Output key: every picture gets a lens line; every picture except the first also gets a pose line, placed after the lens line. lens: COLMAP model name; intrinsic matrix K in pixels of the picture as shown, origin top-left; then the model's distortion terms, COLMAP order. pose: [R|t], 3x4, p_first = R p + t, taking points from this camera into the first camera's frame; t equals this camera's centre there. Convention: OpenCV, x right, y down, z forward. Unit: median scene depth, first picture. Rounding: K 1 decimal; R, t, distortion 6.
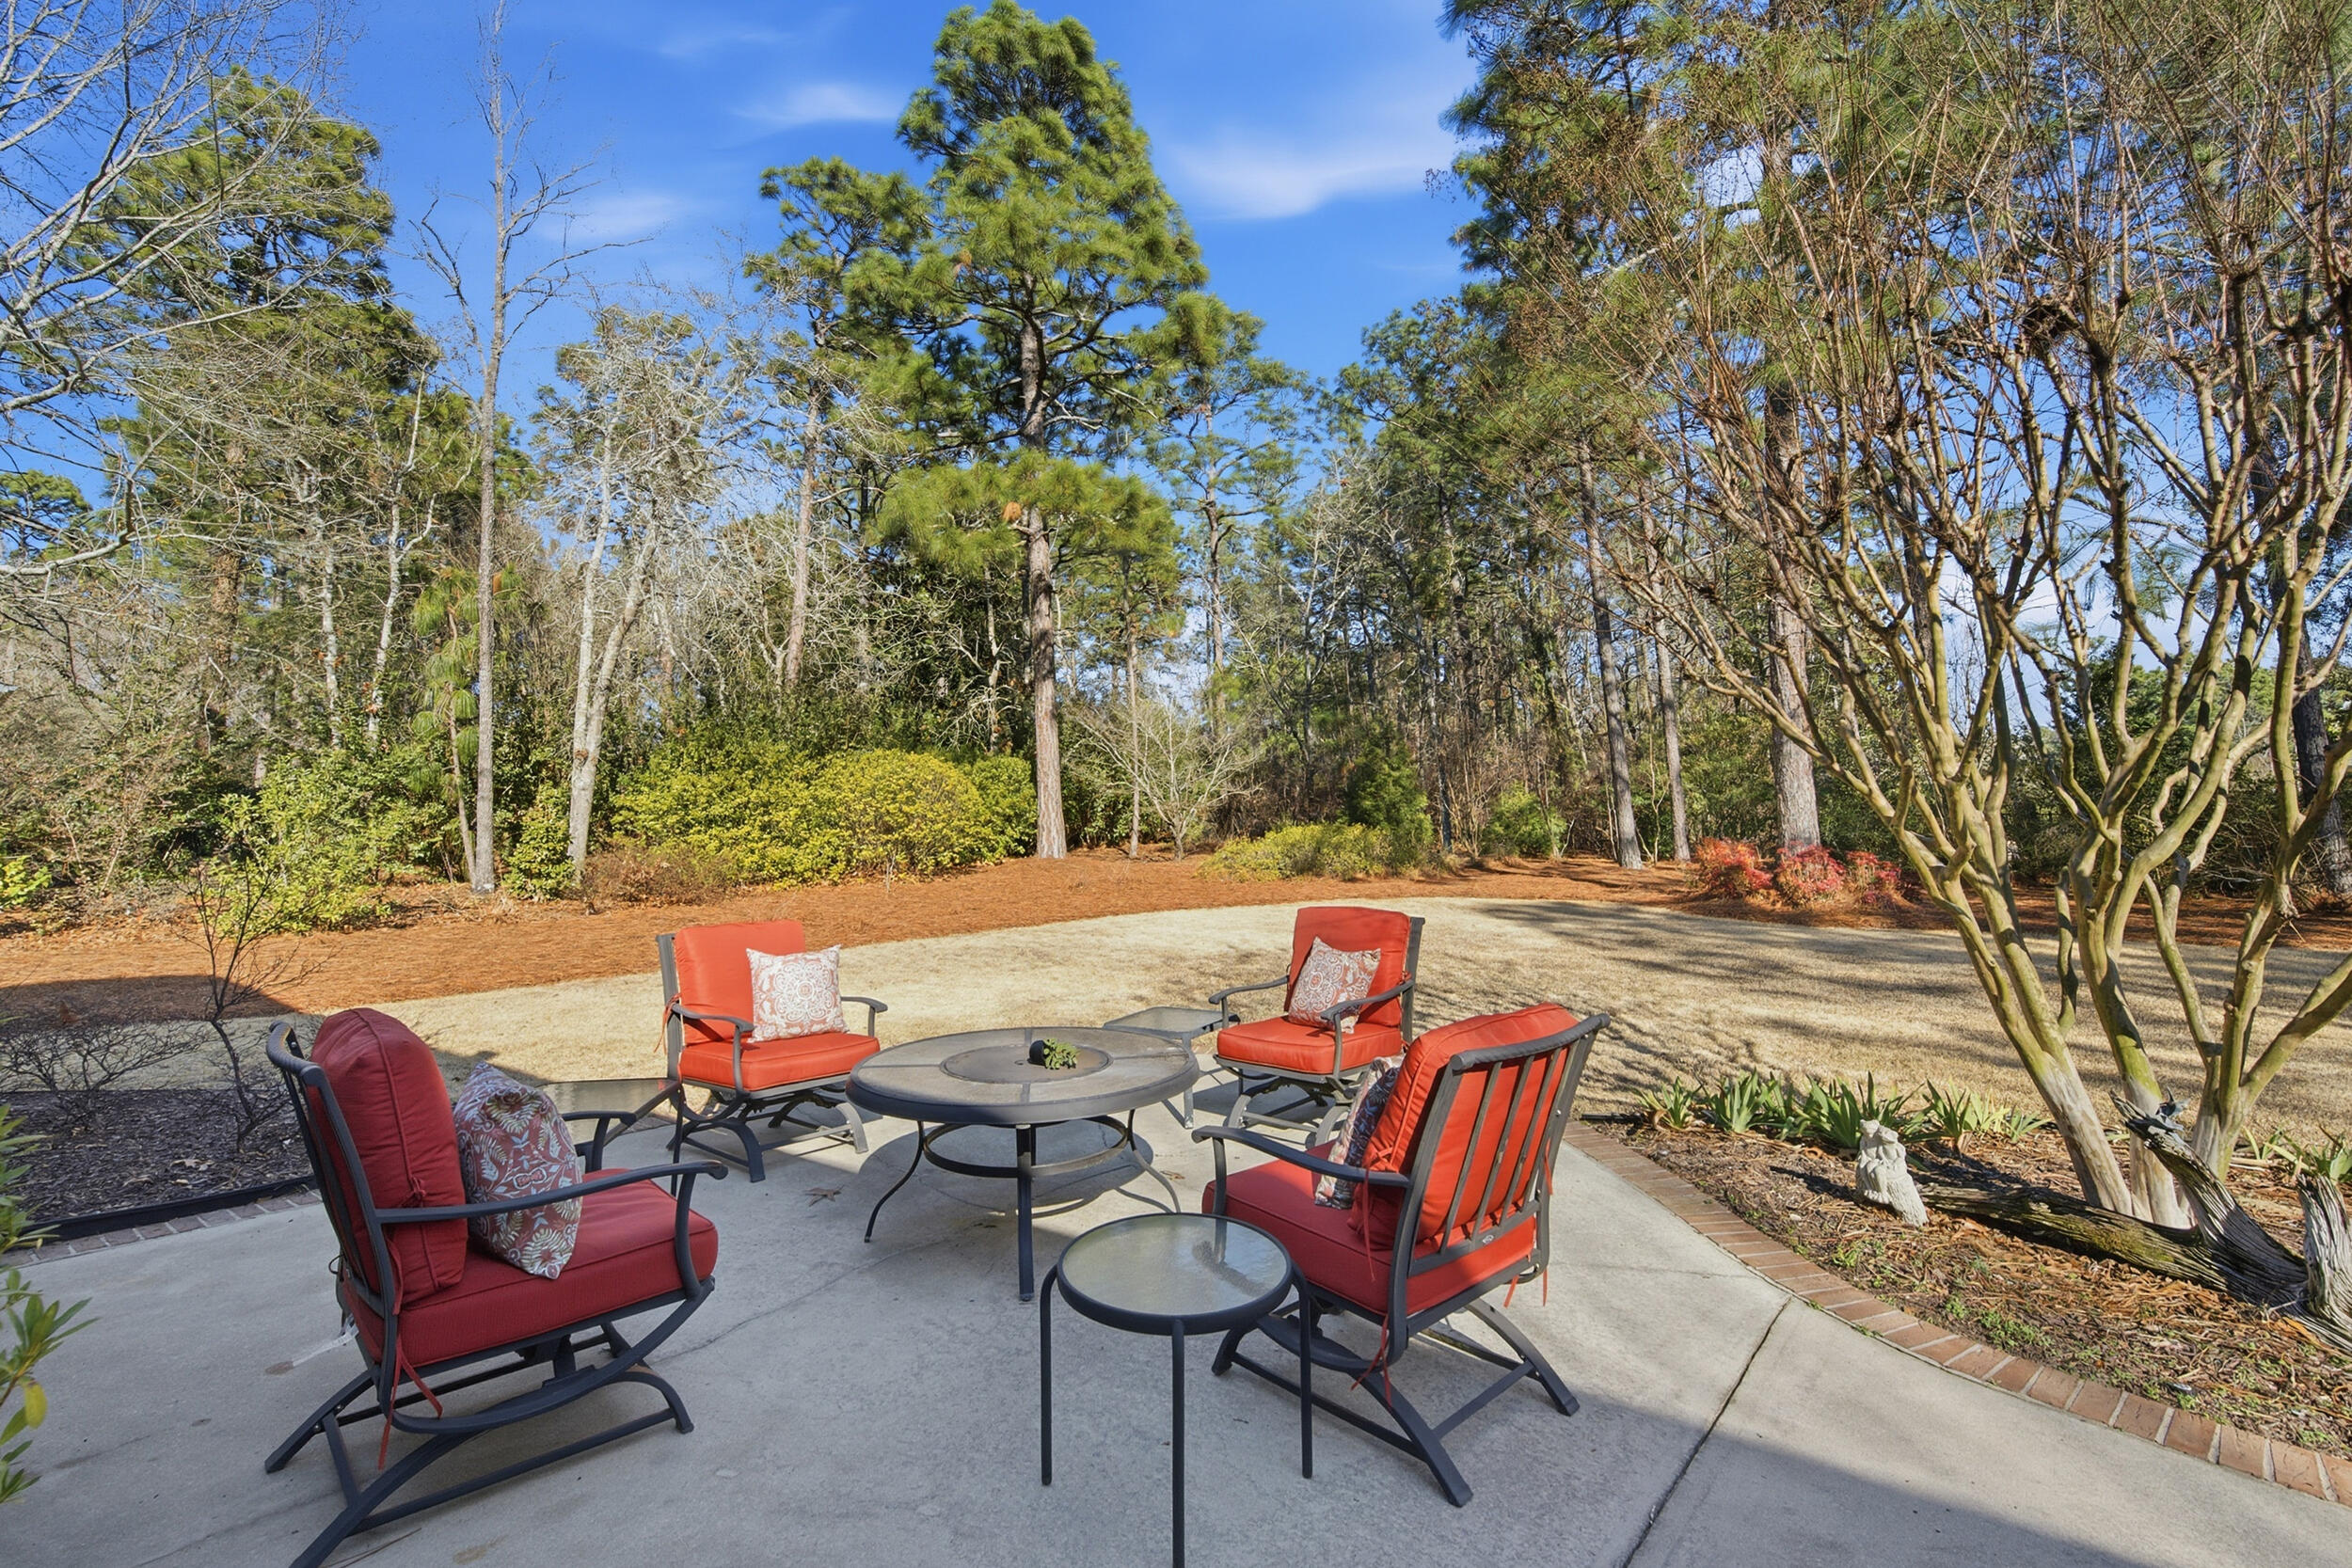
lens RADIAL K [[919.3, 0, 1145.8], [0, 919.3, 780.4], [0, 0, 1]] dist [-0.000737, -0.000240]
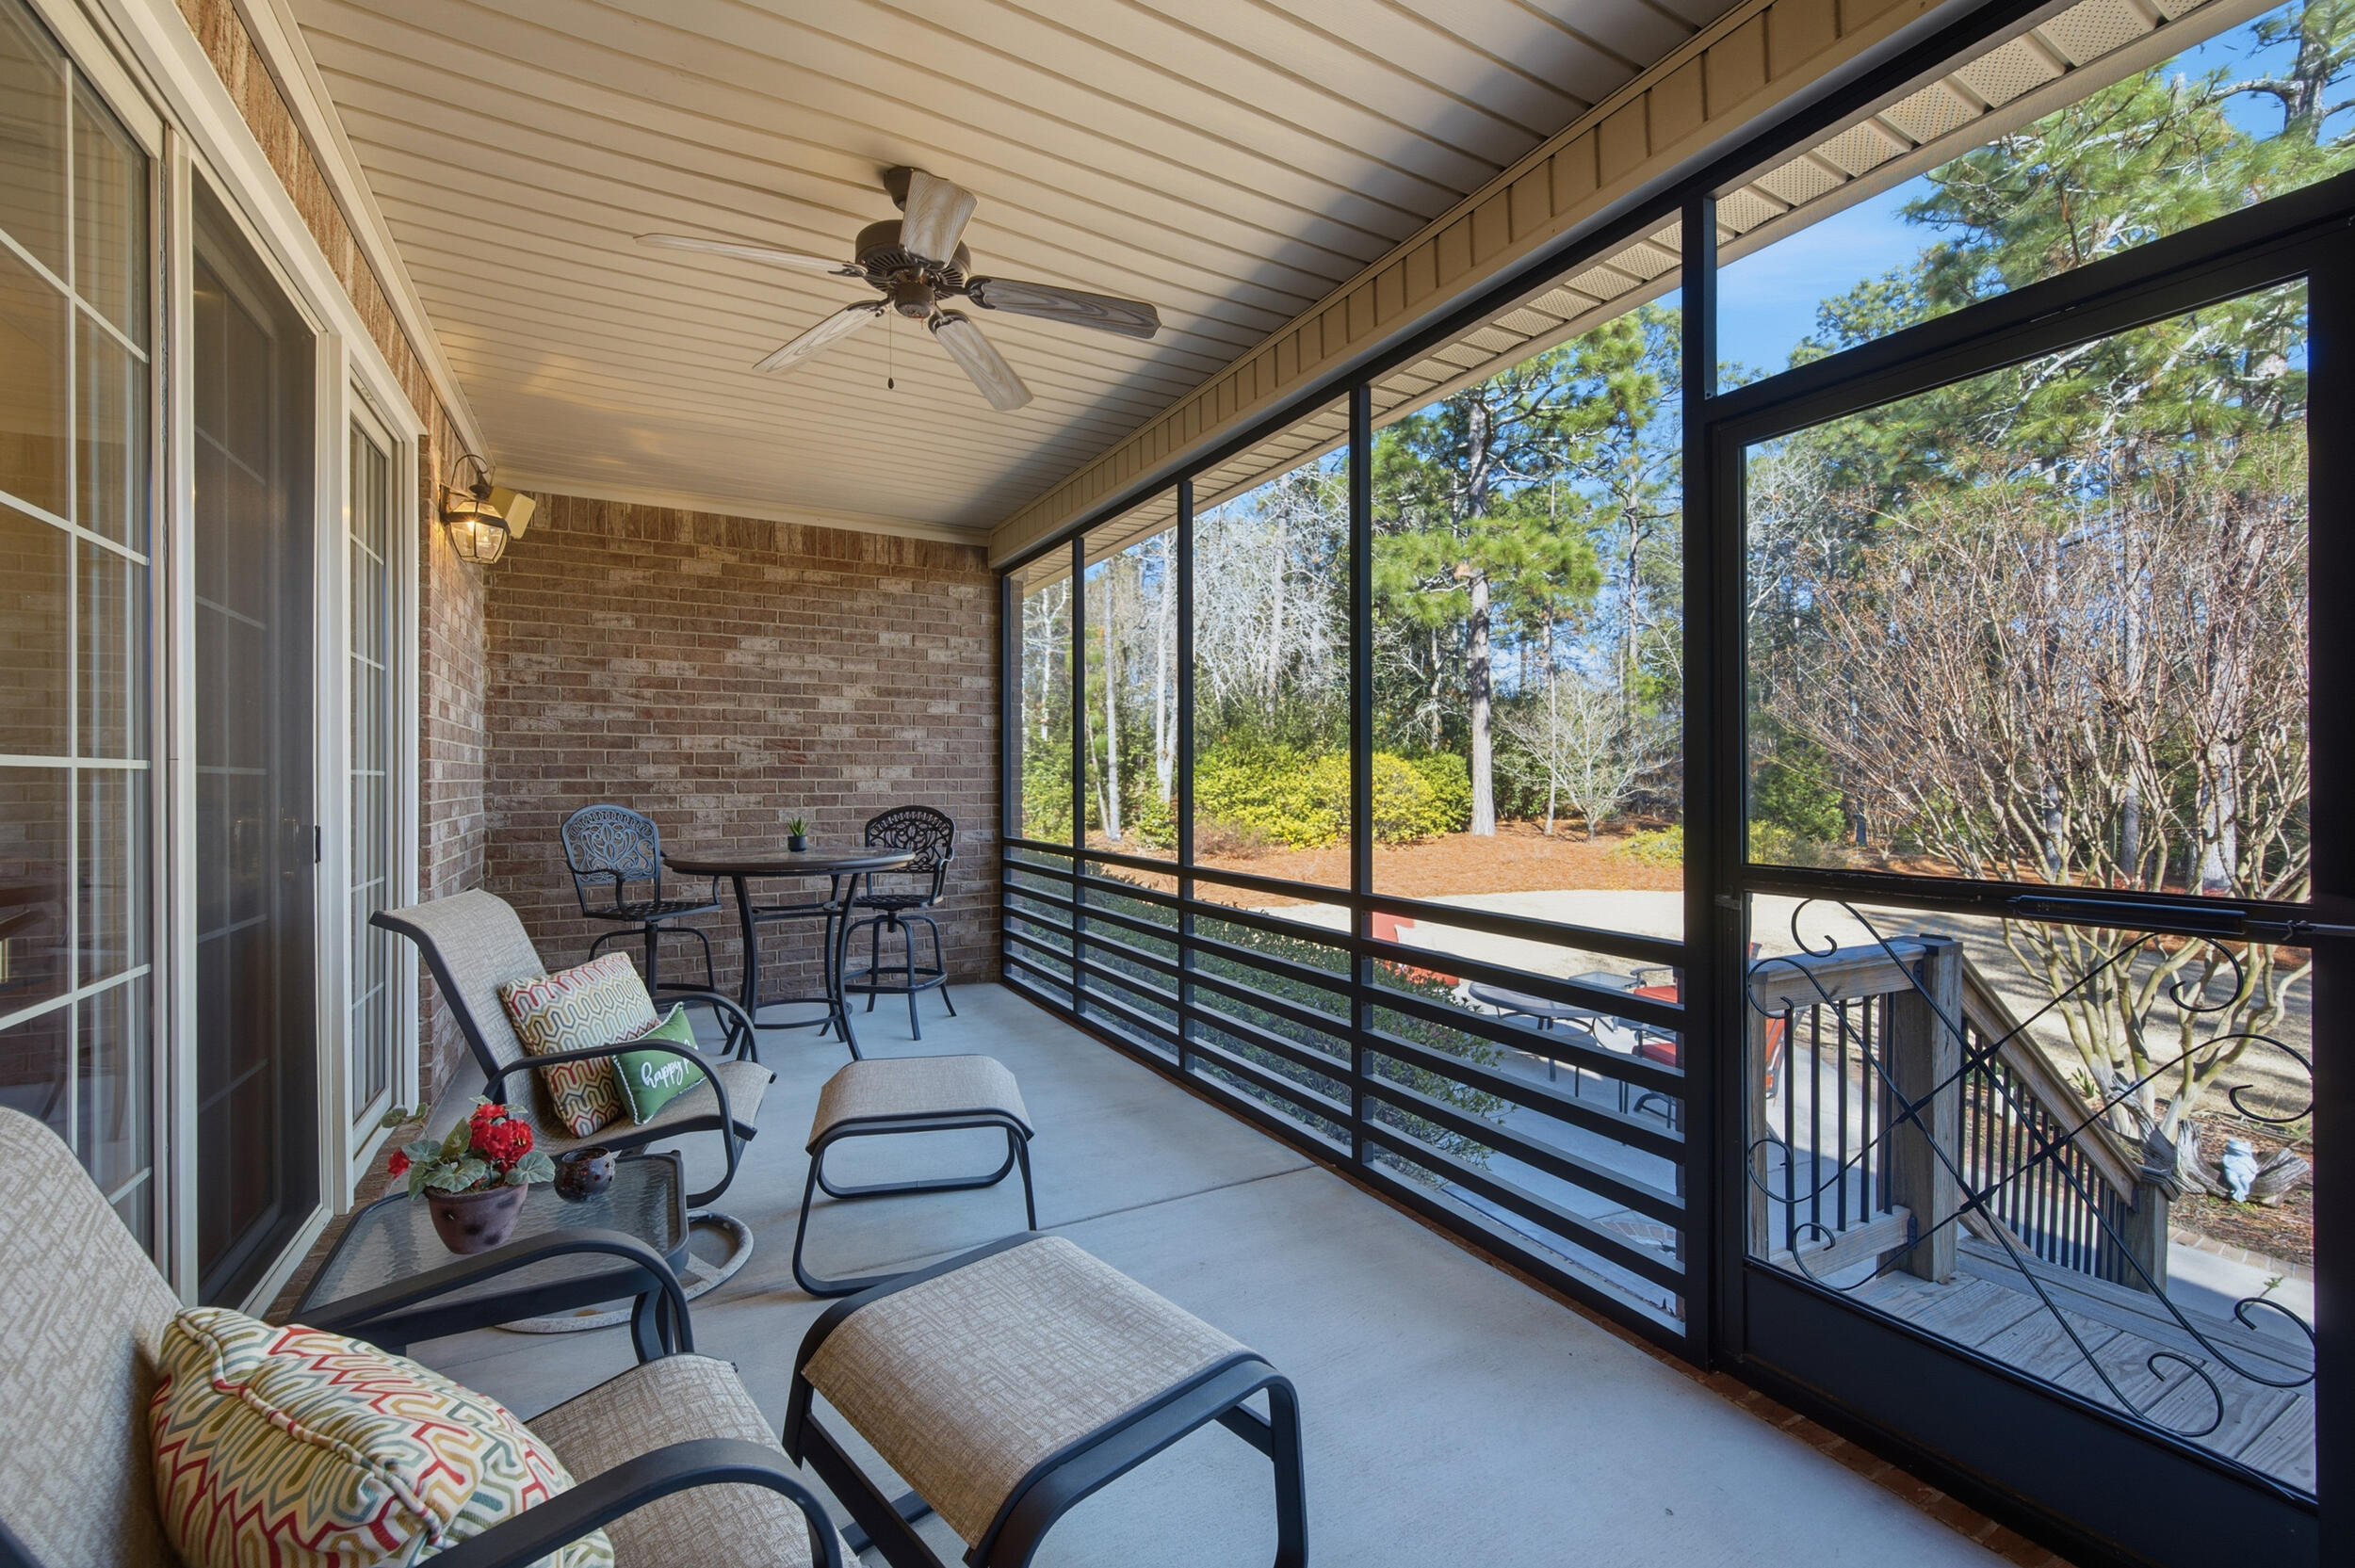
lens RADIAL K [[920.4, 0, 1147.3], [0, 920.4, 780.4], [0, 0, 1]] dist [-0.000737, -0.000240]
pose [[0.924487, 0.042732, -0.378811, -0.049014], [-0.006658, 0.995356, 0.096033, -0.112382], [0.381155, -0.086259, 0.920478, -0.374055]]
